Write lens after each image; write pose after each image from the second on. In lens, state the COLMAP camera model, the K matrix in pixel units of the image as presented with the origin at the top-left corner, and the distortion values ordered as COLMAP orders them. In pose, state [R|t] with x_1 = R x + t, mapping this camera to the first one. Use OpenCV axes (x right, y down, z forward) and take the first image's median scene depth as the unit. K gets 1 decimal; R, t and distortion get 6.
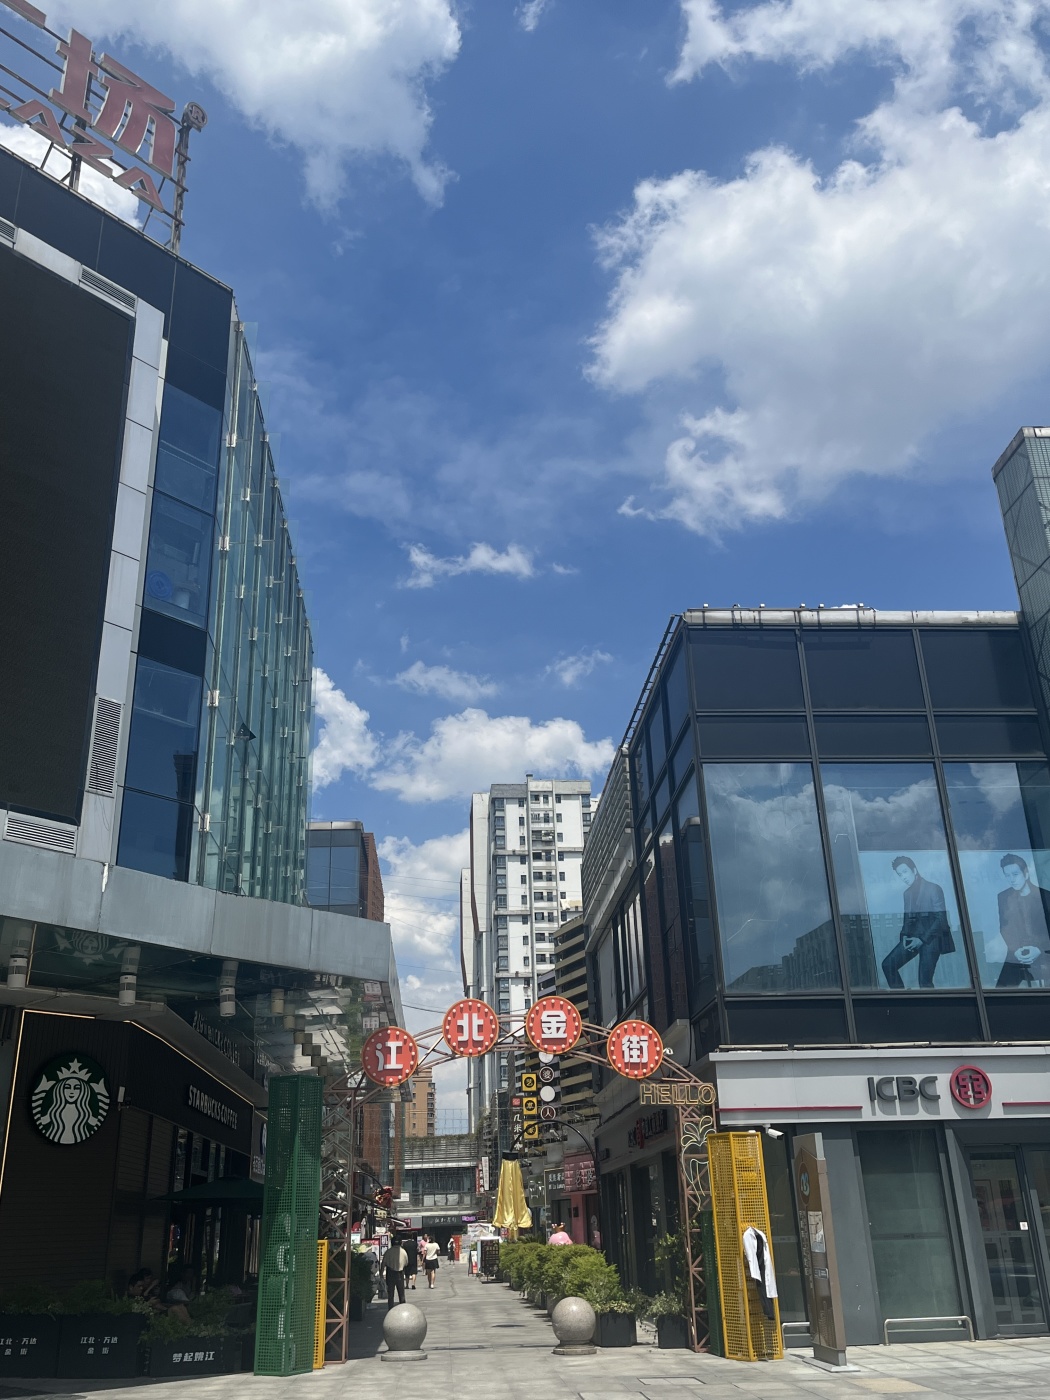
lens RADIAL K [[1206.5, 0, 456.2], [0, 1206.5, 706.4], [0, 0, 1]] dist [0.031813, 0.005762]
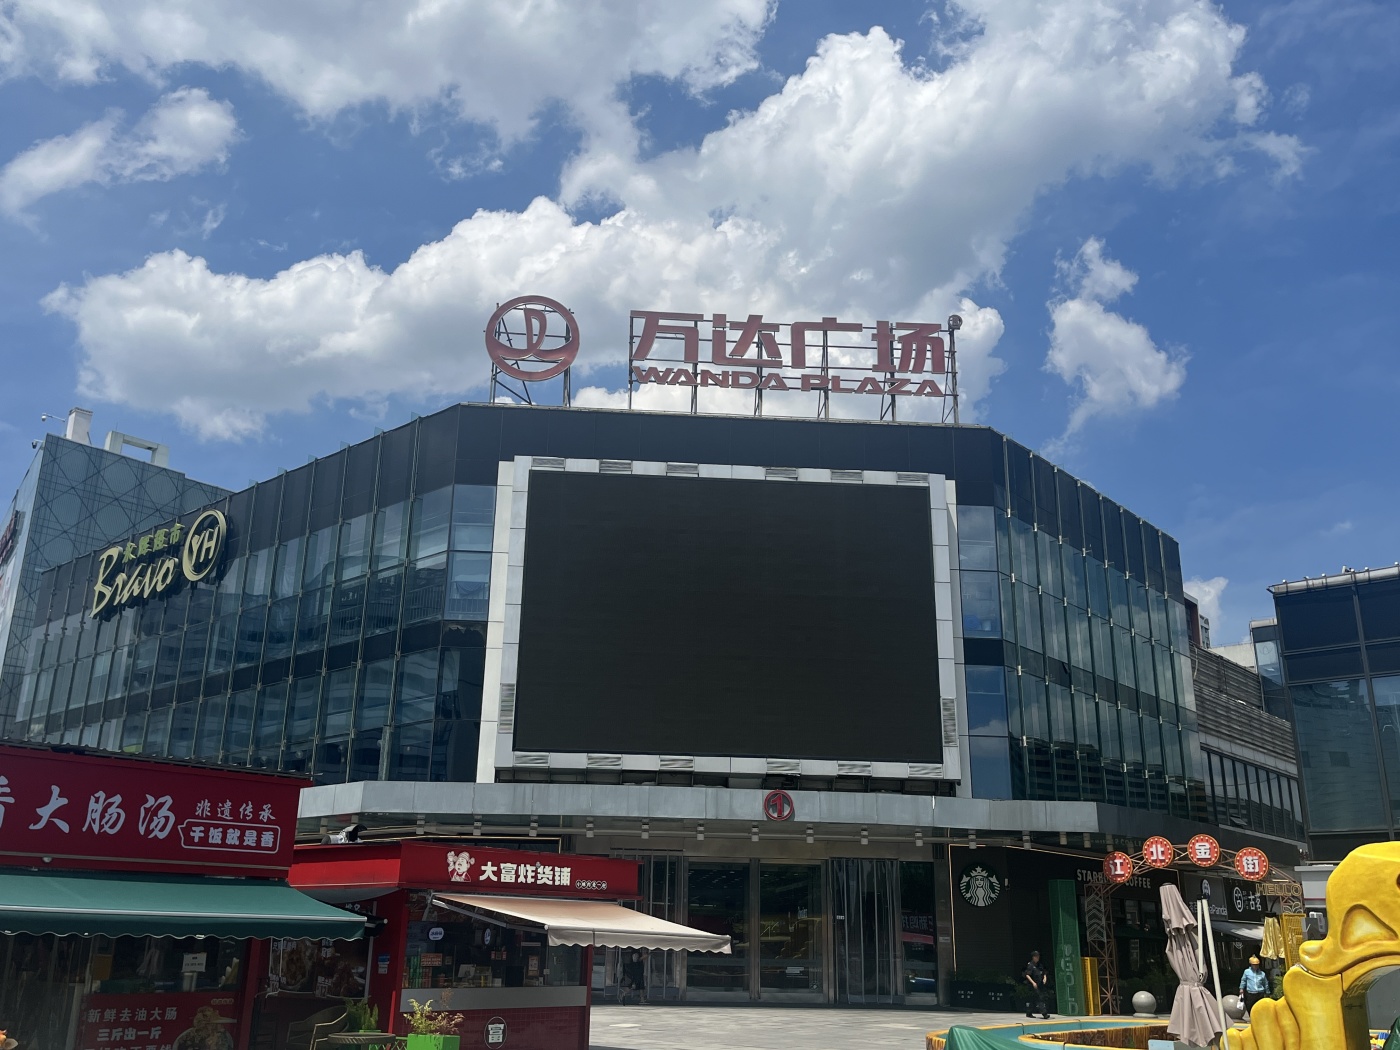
lens RADIAL K [[1206.5, 0, 671.9], [0, 1206.5, 521.0], [0, 0, 1]] dist [0.031813, 0.005762]
pose [[0.706823, -0.194014, -0.680265, 1.087810], [0.248856, 0.968380, -0.017614, -0.488183], [0.662173, -0.156838, 0.732755, -1.012067]]
